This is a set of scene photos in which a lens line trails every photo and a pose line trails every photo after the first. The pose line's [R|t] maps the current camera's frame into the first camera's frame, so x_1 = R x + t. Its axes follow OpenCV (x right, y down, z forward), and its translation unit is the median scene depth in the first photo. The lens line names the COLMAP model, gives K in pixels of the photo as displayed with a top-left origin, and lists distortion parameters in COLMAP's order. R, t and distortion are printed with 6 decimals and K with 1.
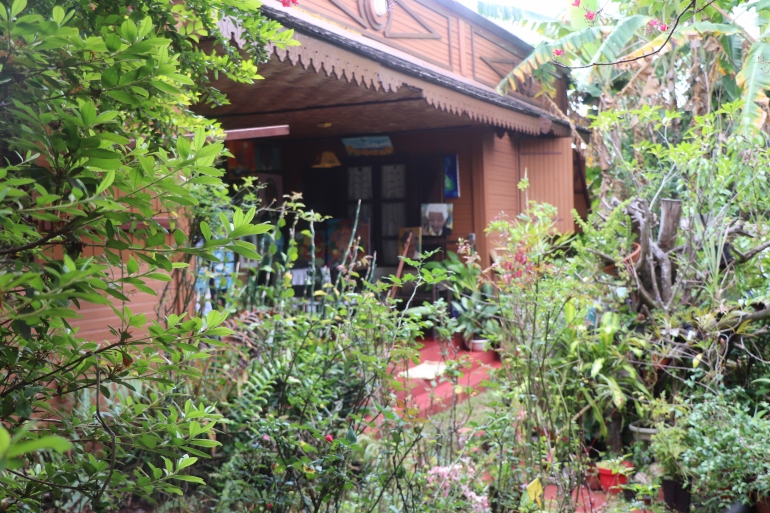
lens RADIAL K [[883.7, 0, 385.0], [0, 883.7, 256.5], [0, 0, 1]] dist [-0.000887, 0.020610]
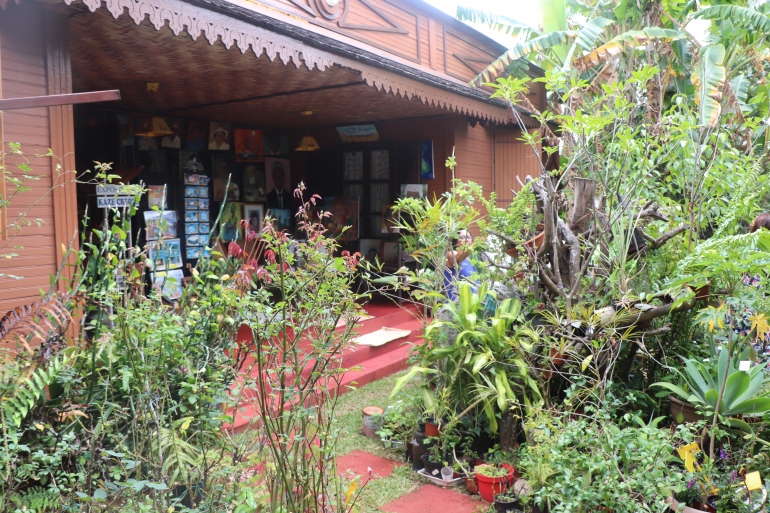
lens RADIAL K [[624.7, 0, 385.0], [0, 624.7, 256.5], [0, 0, 1]] dist [-0.131436, 0.001061]
pose [[0.993113, 0.024106, -0.114650, 0.126902], [-0.018423, 0.998561, 0.050368, -0.007372], [0.115699, -0.047909, 0.992128, 0.219506]]
